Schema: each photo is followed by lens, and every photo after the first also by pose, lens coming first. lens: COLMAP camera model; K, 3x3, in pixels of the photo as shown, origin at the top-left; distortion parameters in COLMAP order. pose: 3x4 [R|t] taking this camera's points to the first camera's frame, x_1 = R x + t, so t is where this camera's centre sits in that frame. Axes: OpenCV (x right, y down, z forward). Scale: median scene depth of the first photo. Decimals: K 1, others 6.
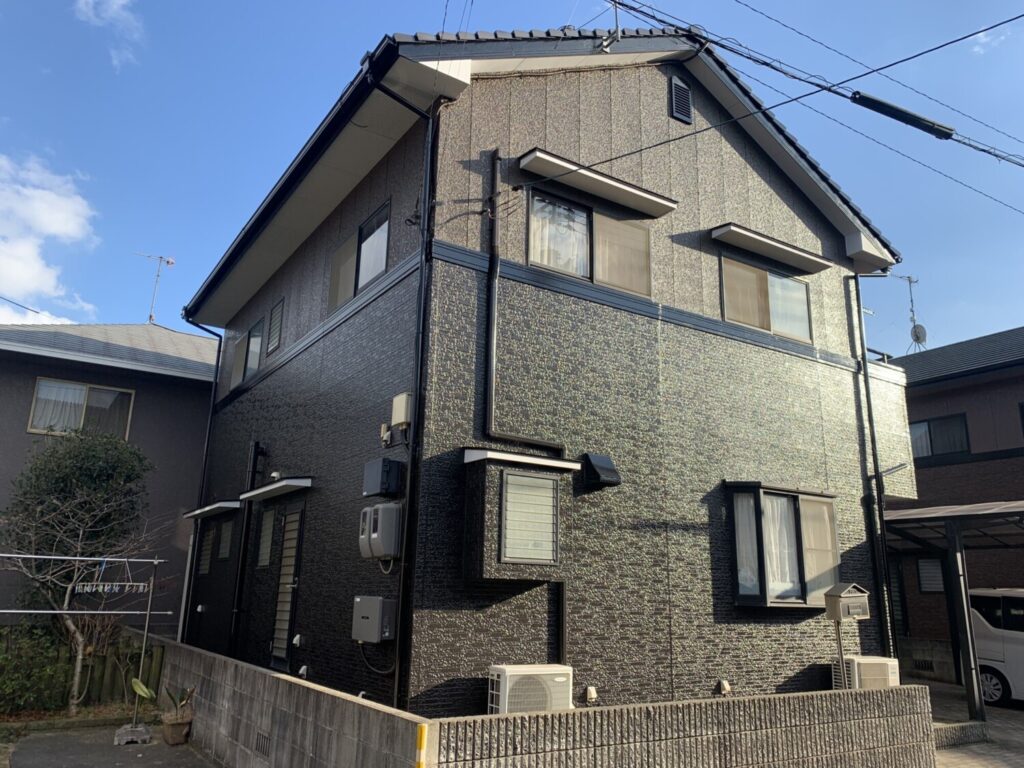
lens RADIAL K [[776.0, 0, 510.1], [0, 776.0, 379.5], [0, 0, 1]] dist [0.016502, -0.012013]
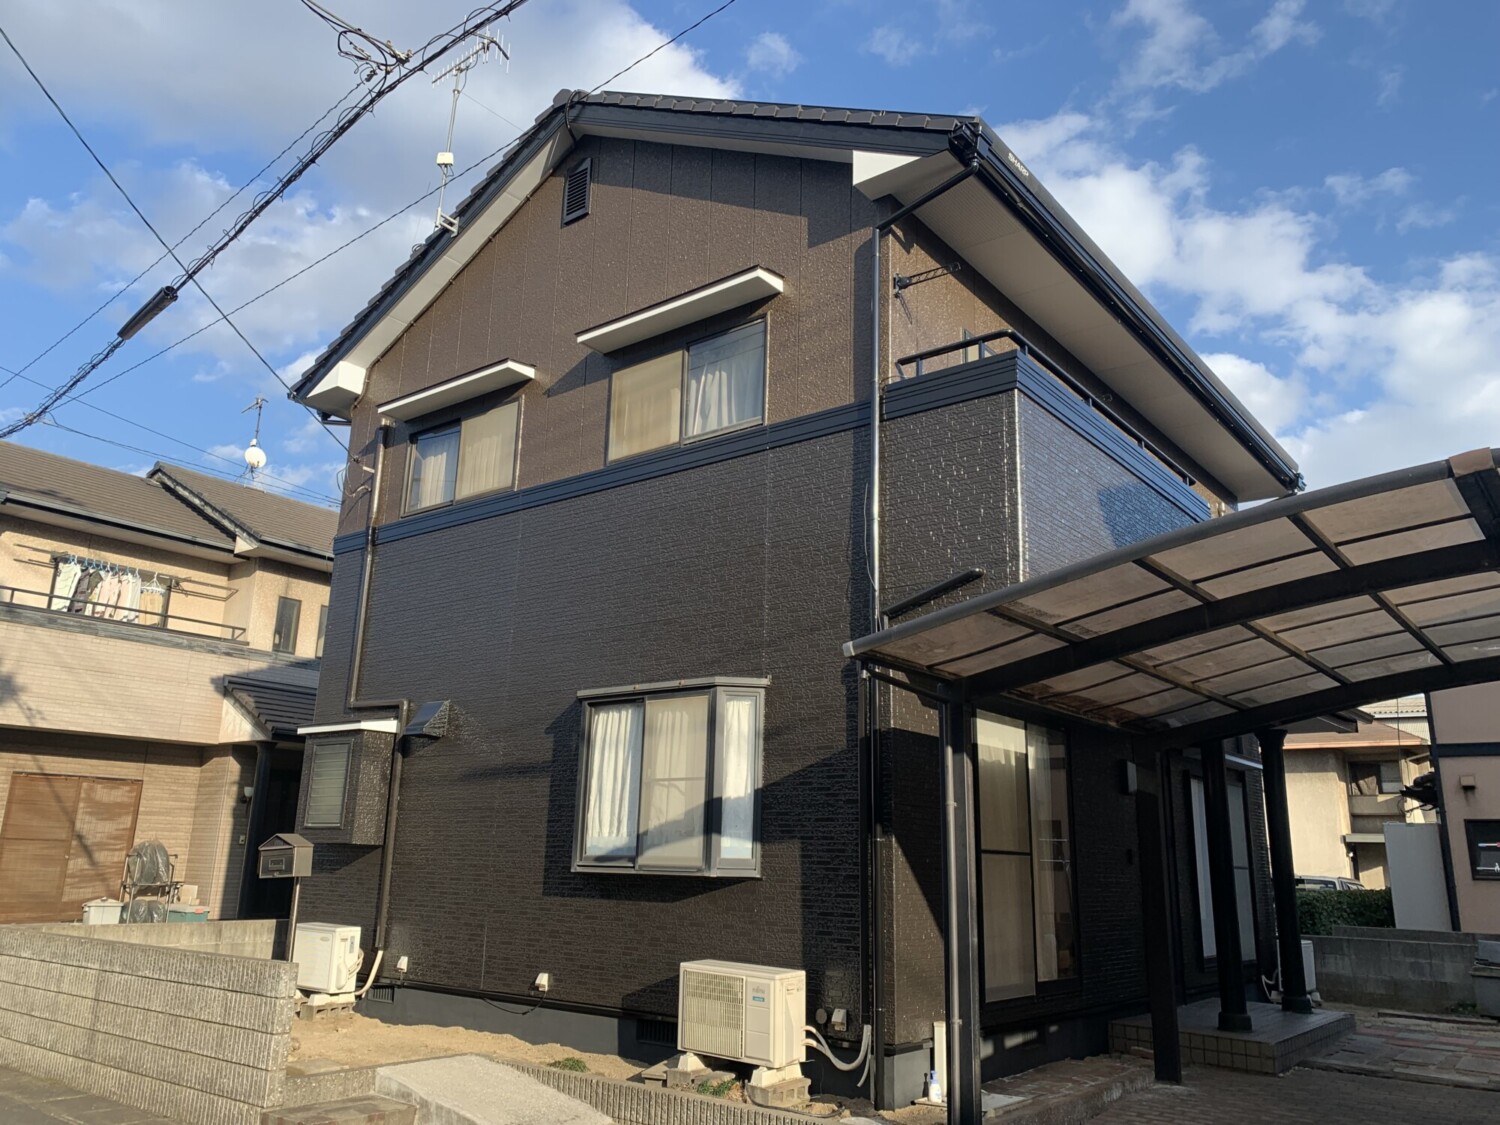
lens RADIAL K [[1136.8, 0, 748.5], [0, 1136.8, 566.8], [0, 0, 1]] dist [0.016502, -0.012013]
pose [[0.330156, -0.257066, -0.908248, 1.335674], [0.235391, 0.954225, -0.184512, 0.251978], [0.914105, -0.152876, 0.375555, 0.790590]]
